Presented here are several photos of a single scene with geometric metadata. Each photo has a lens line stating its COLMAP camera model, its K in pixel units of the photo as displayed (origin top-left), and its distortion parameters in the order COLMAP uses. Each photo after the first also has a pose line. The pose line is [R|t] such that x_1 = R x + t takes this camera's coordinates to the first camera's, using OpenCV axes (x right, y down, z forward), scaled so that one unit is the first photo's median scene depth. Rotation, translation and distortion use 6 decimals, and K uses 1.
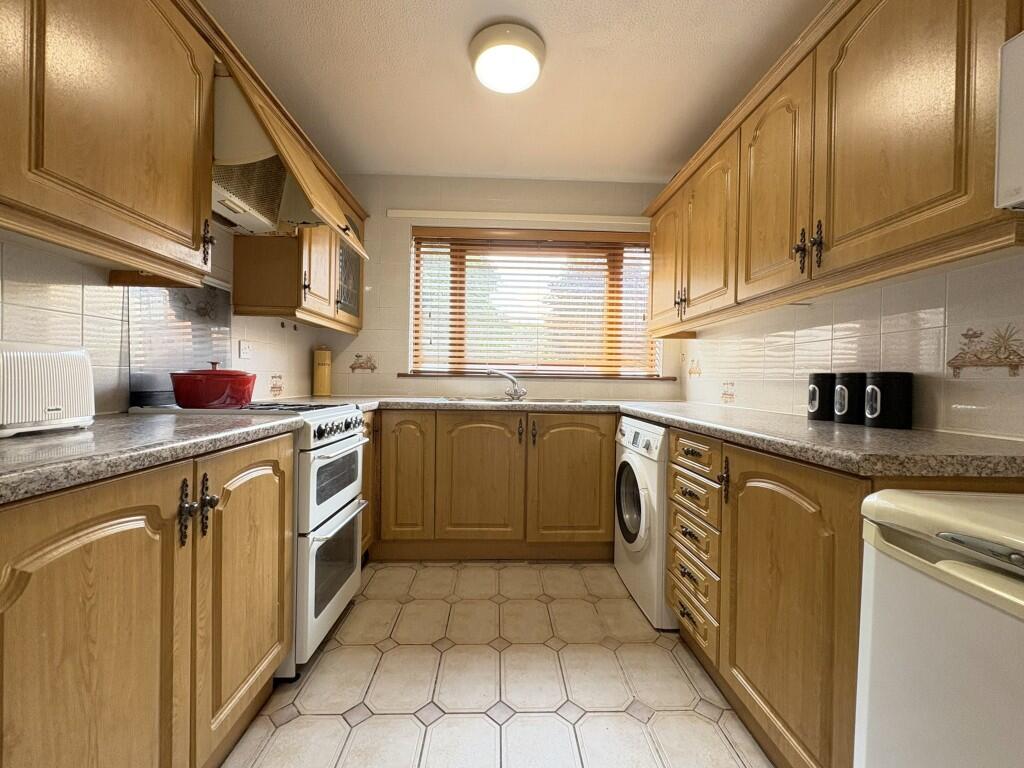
lens RADIAL K [[410.5, 0, 508.2], [0, 410.5, 383.6], [0, 0, 1]] dist [-0.001228, 0.000038]
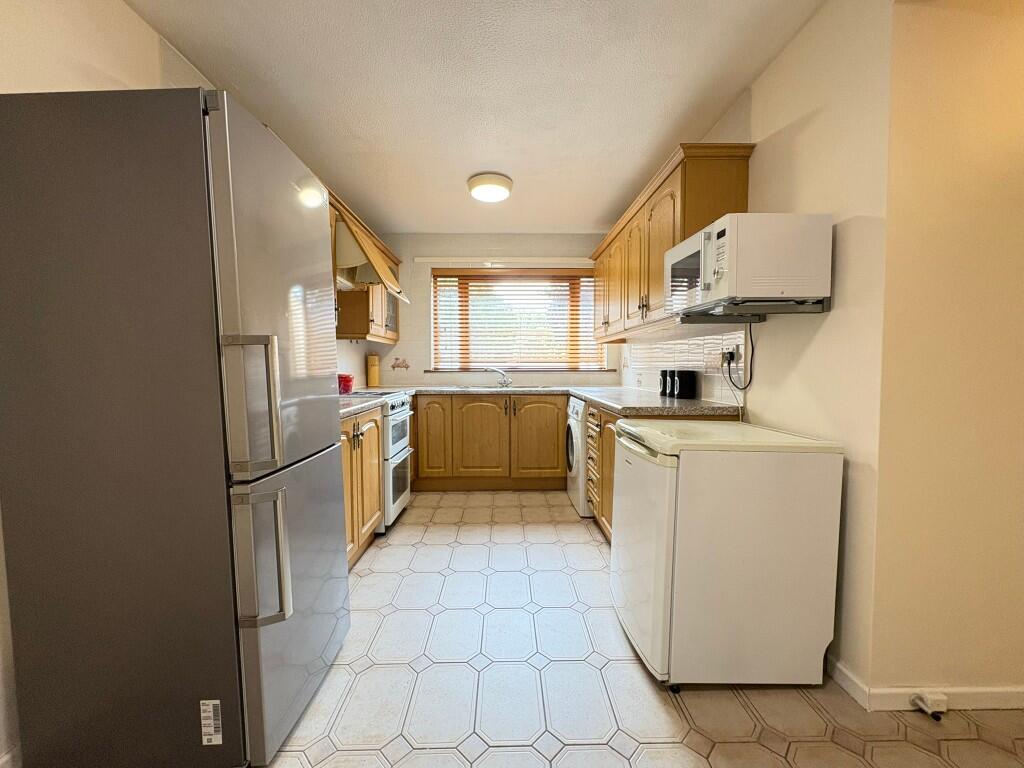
lens RADIAL K [[410.5, 0, 513.0], [0, 410.5, 384.6], [0, 0, 1]] dist [-0.001228, 0.000038]
pose [[0.999842, -0.016517, -0.006608, 0.073015], [0.016745, 0.999210, 0.036033, -0.027666], [0.006008, -0.036138, 0.999329, -0.596798]]
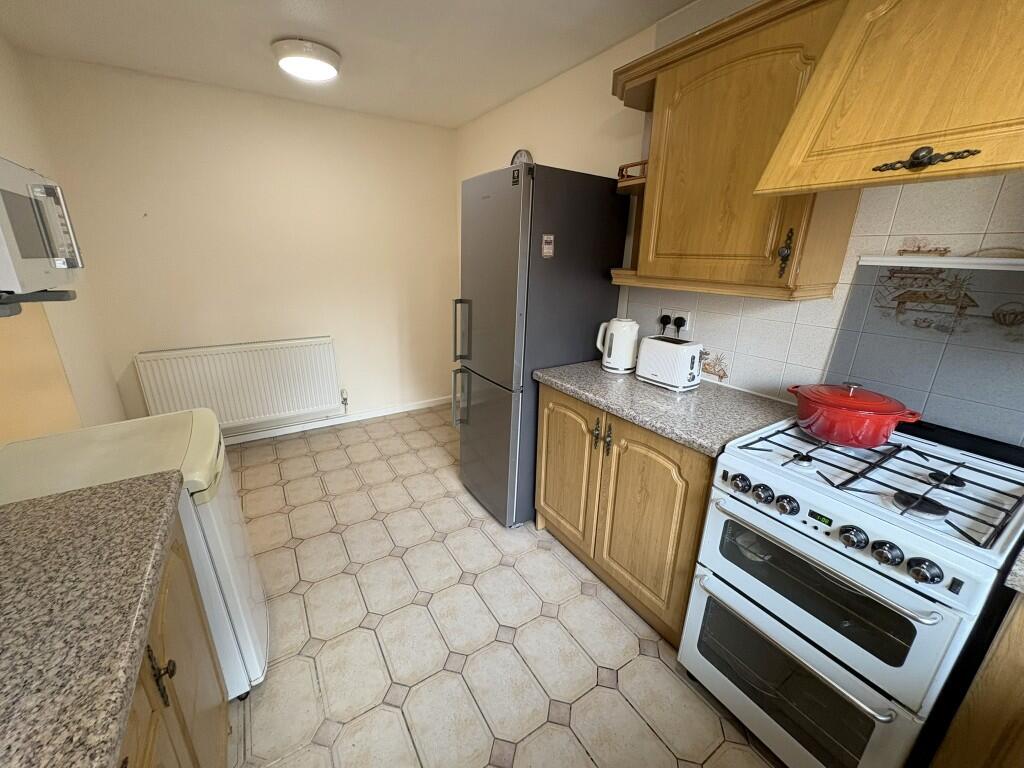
lens RADIAL K [[410.5, 0, 510.5], [0, 410.5, 383.4], [0, 0, 1]] dist [-0.001228, 0.000038]
pose [[-0.858840, 0.136648, -0.493682, 0.201571], [-0.030401, 0.948466, 0.315416, -0.211009], [0.511341, 0.285900, -0.810426, 0.947024]]
